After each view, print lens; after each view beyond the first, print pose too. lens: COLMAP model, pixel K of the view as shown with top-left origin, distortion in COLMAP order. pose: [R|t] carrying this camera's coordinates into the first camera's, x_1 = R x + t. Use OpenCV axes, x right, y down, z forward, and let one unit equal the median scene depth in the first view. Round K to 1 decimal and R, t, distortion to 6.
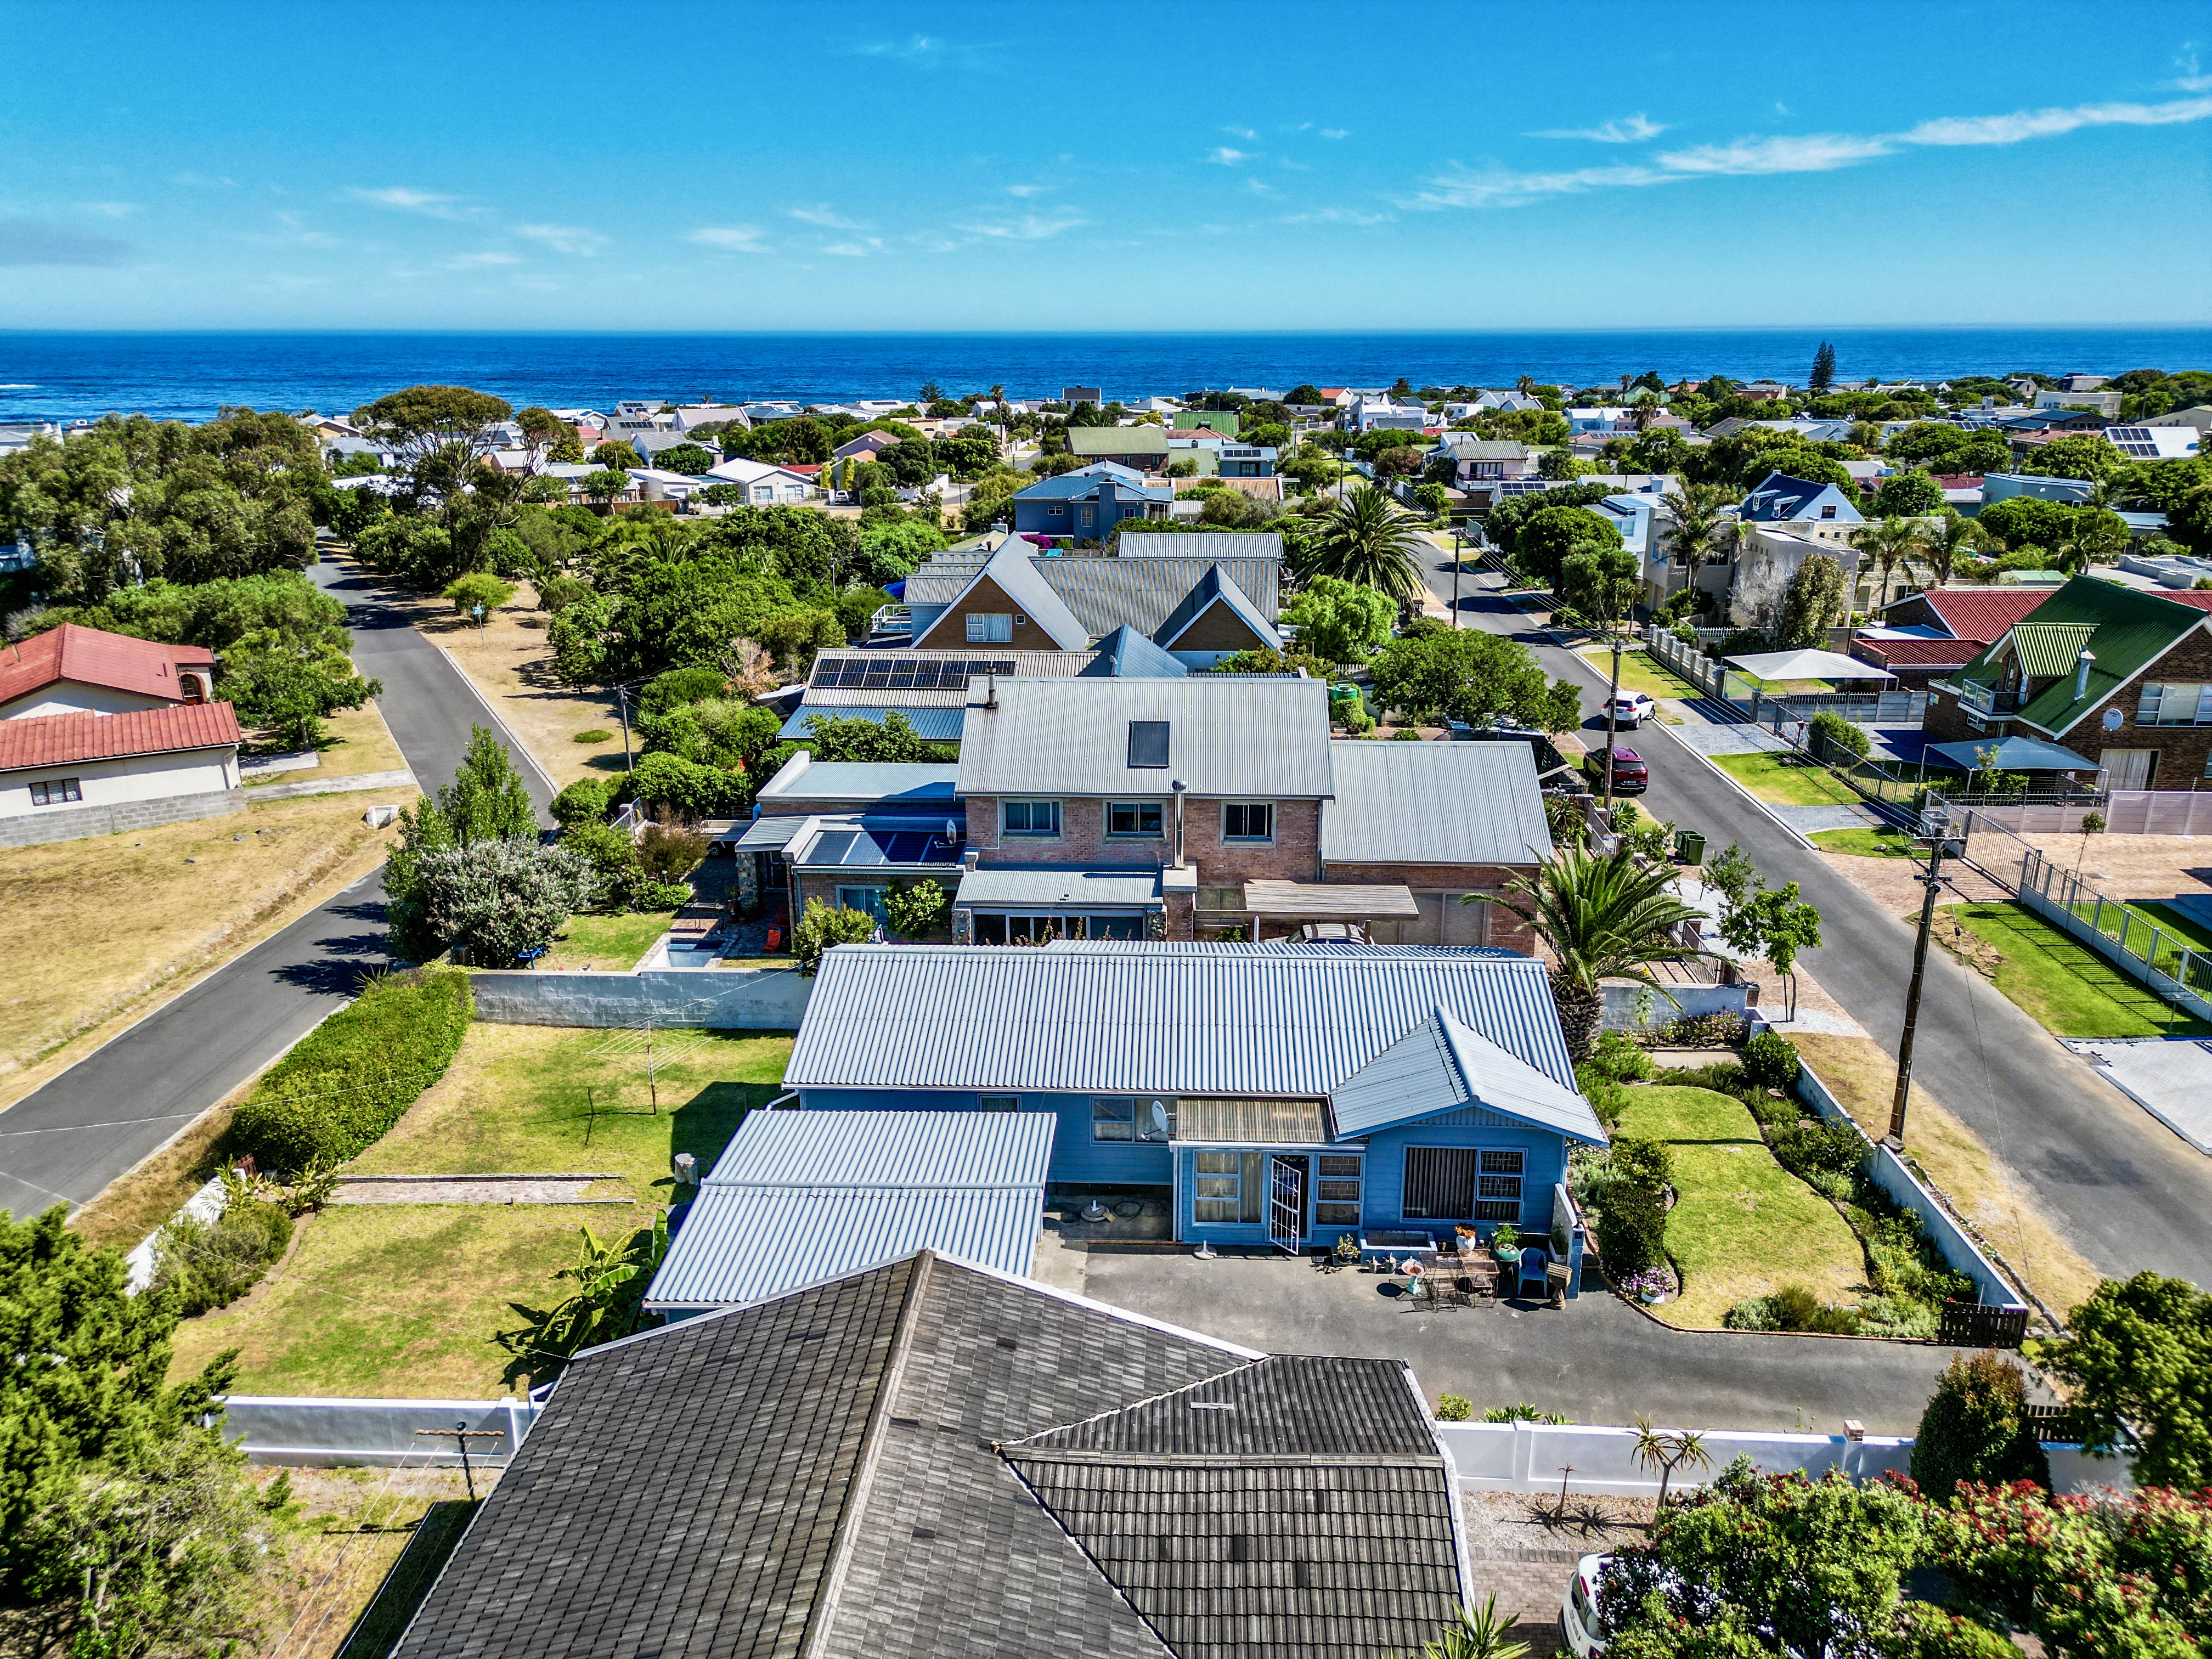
lens RADIAL K [[1554.9, 0, 1116.2], [0, 1554.9, 828.3], [0, 0, 1]] dist [0.073325, -0.080917]
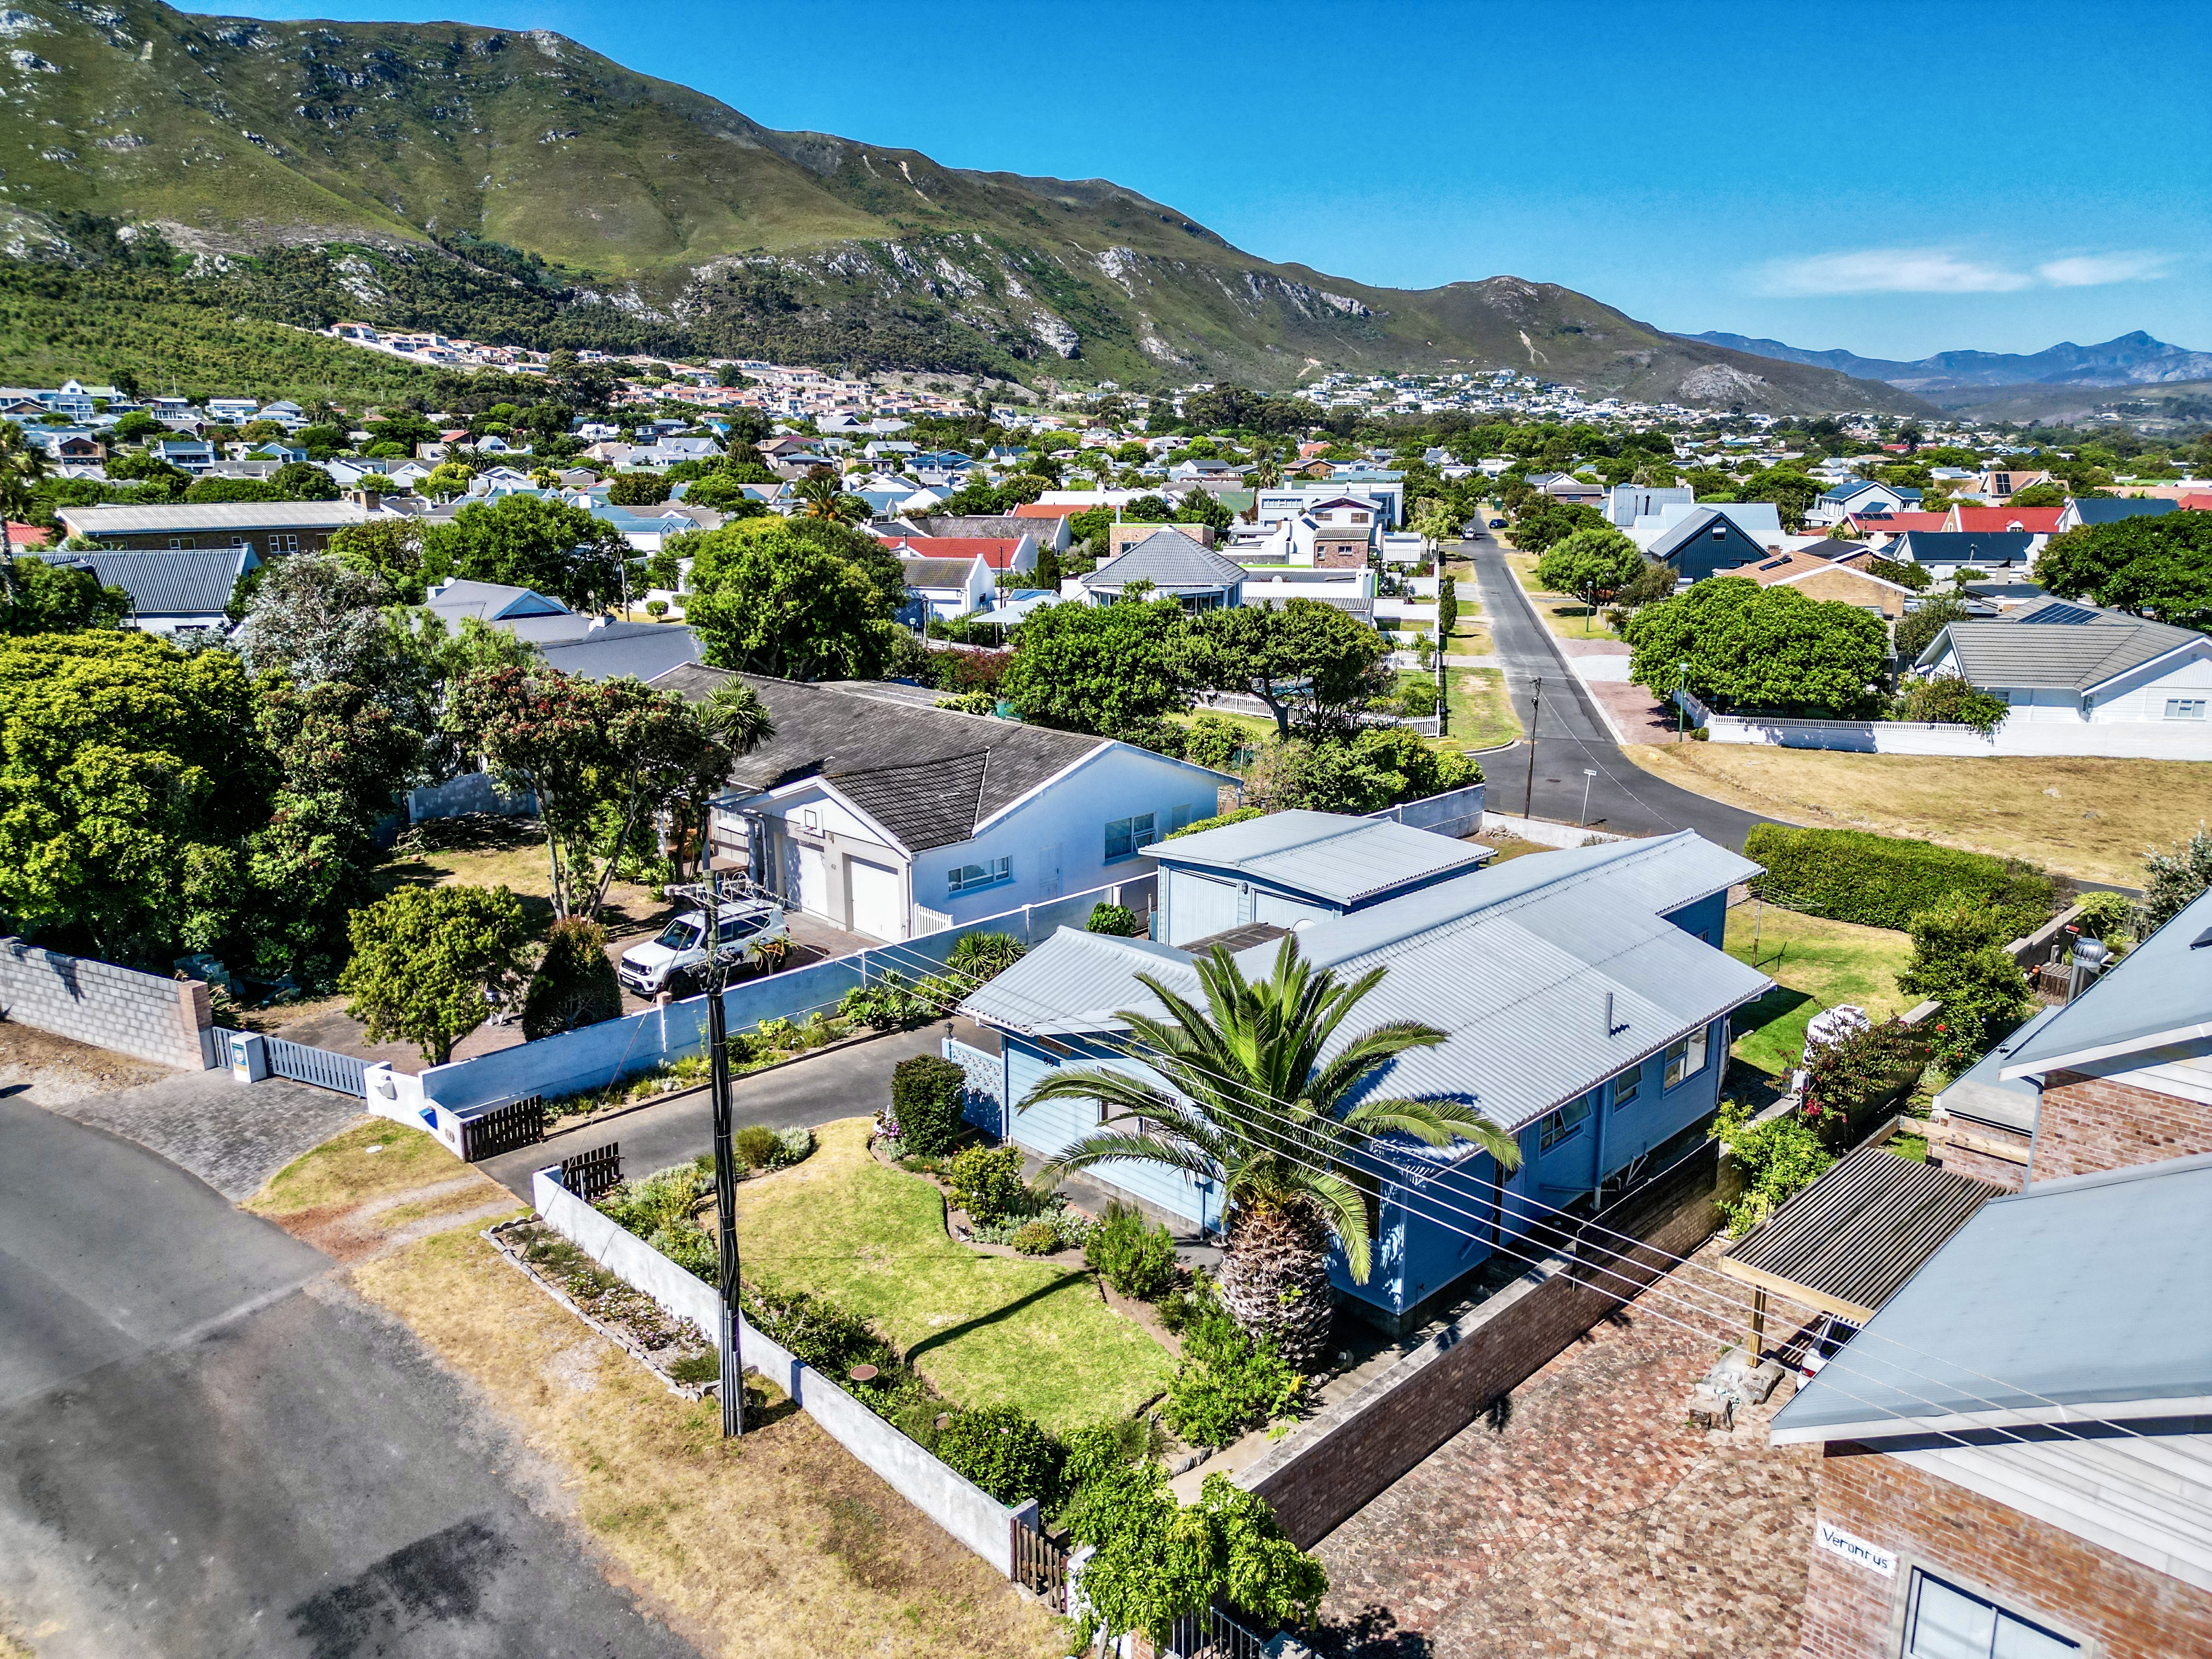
lens RADIAL K [[1557.4, 0, 1112.7], [0, 1557.4, 837.5], [0, 0, 1]] dist [0.043293, -0.031709]
pose [[-0.676098, 0.182222, -0.713924, 0.629953], [-0.218125, 0.876005, 0.430159, -0.216899], [0.703785, 0.446554, -0.552518, 1.078280]]
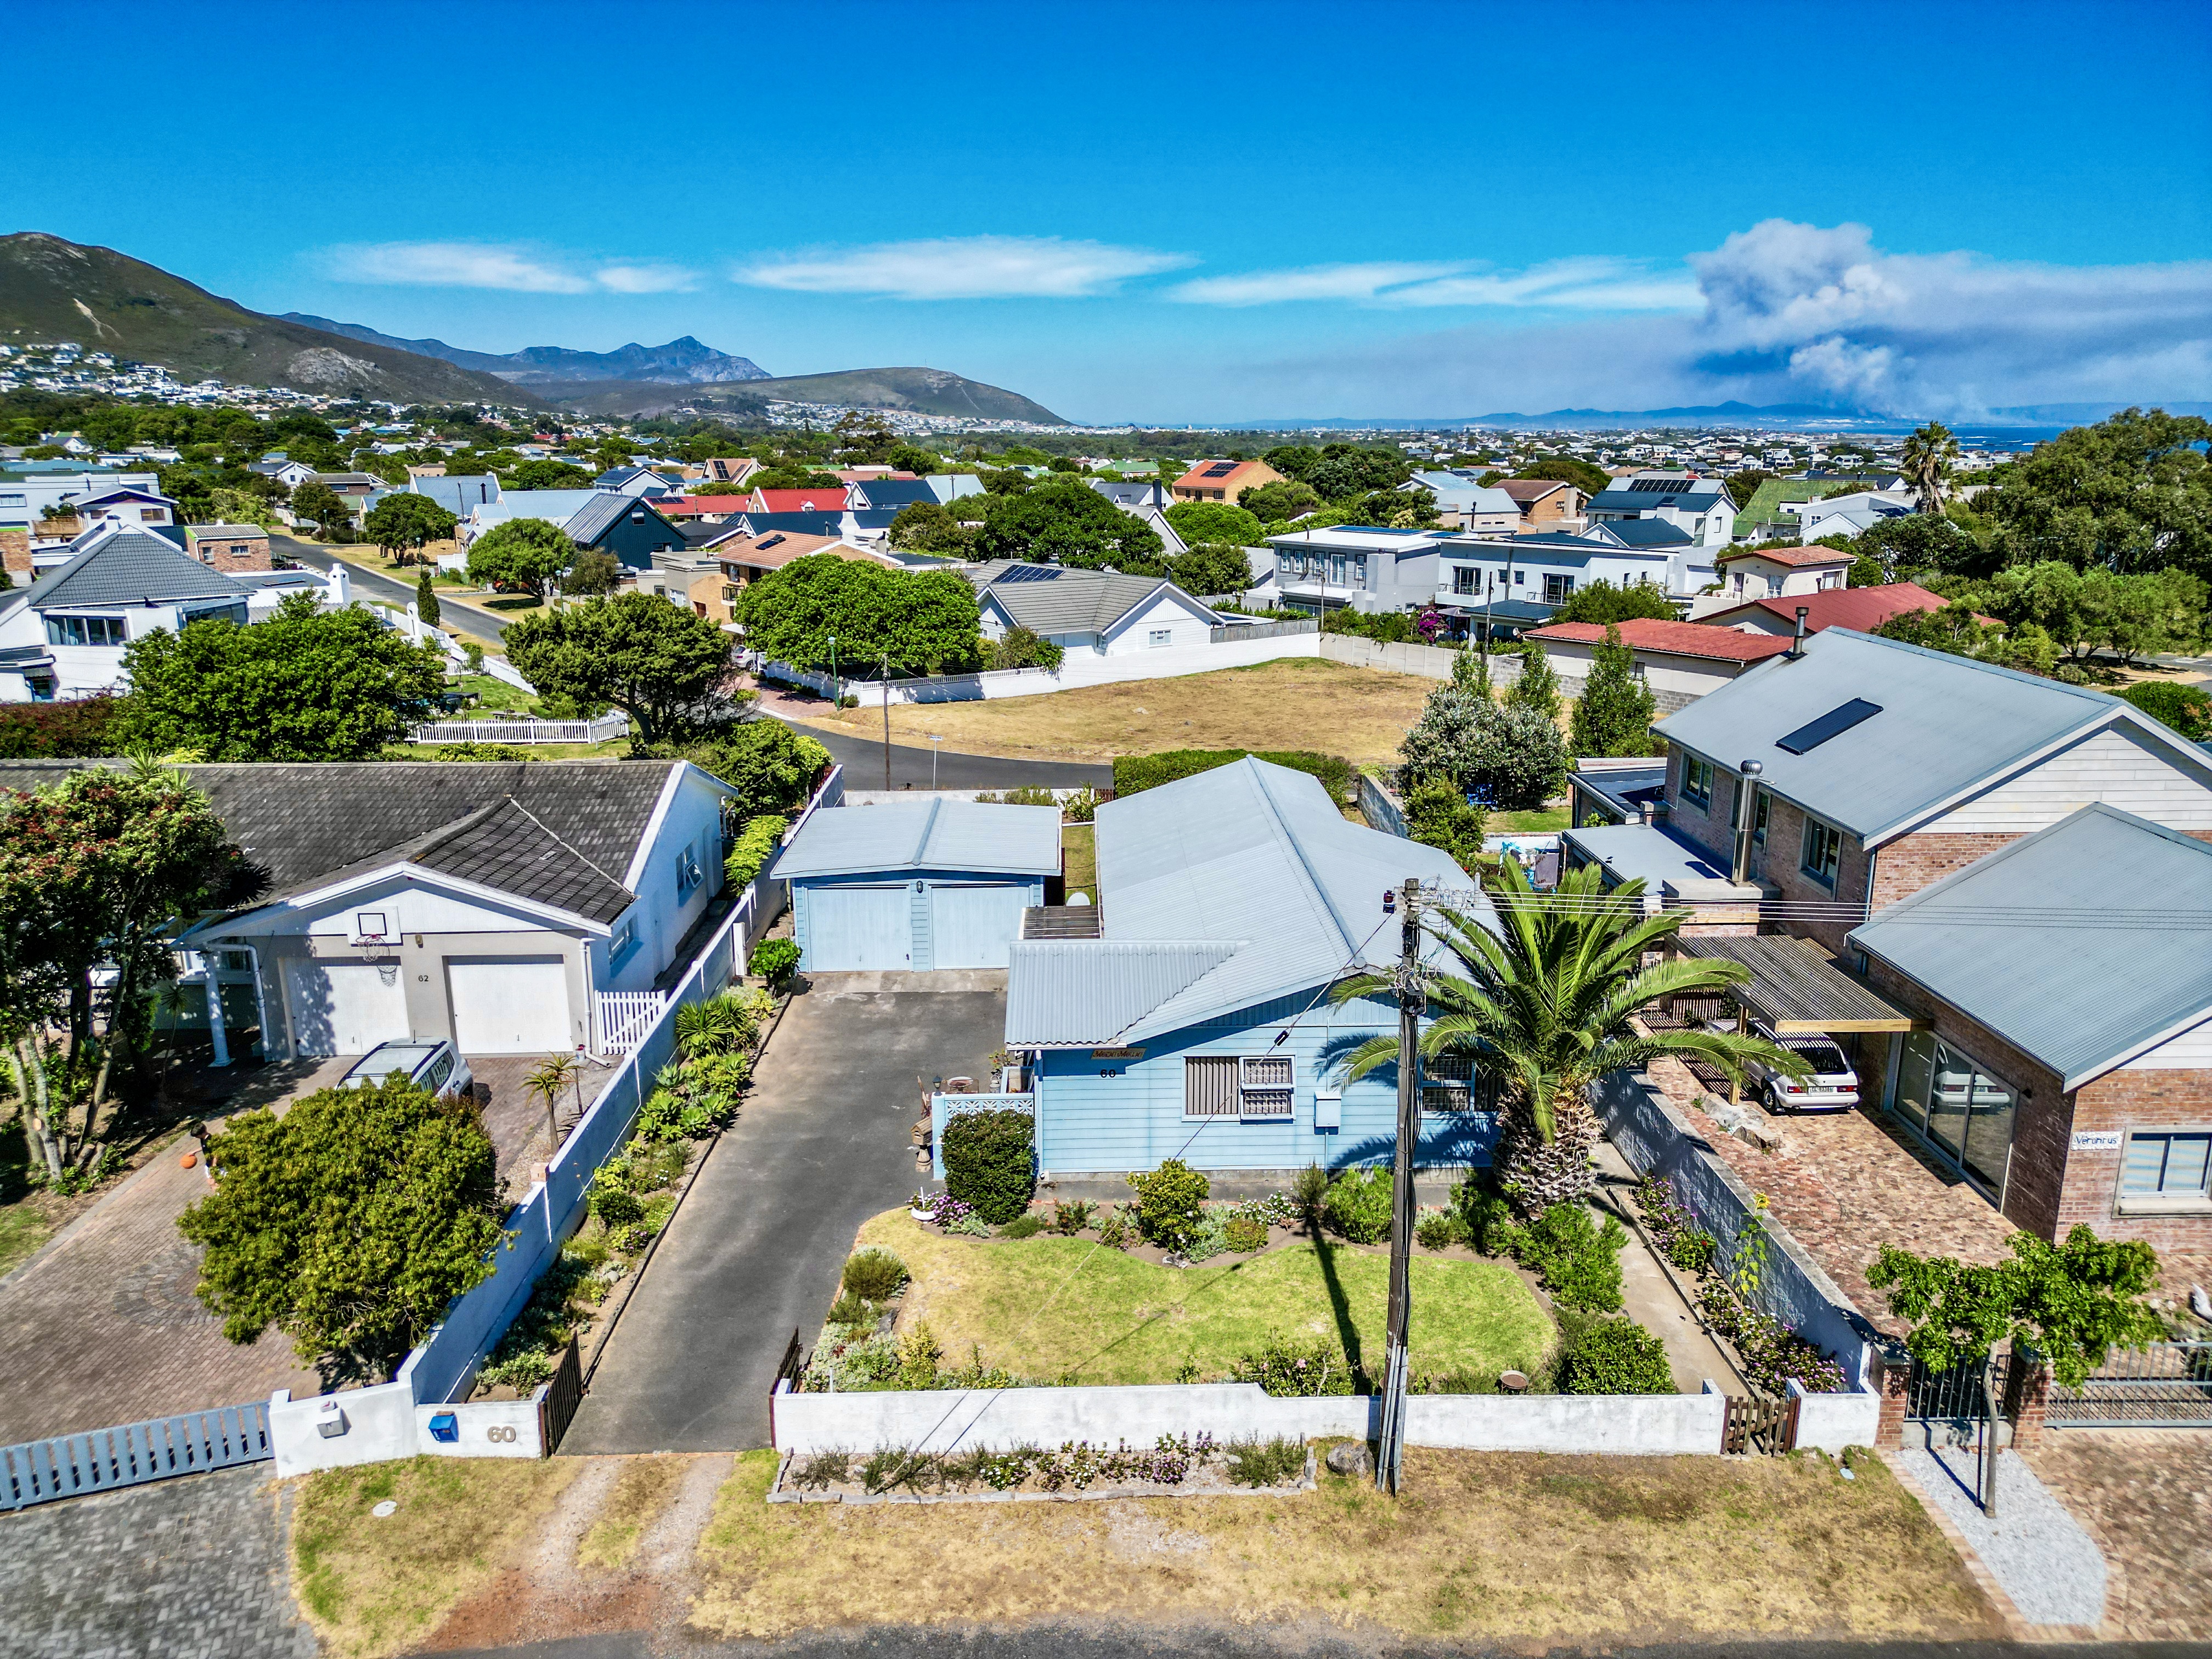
lens RADIAL K [[1551.7, 0, 1113.3], [0, 1551.7, 838.8], [0, 0, 1]] dist [0.069076, -0.074515]
pose [[0.067054, 0.253516, -0.965004, 0.768819], [-0.296836, 0.928456, 0.223288, -0.075206], [0.952571, 0.271475, 0.137509, 0.640713]]
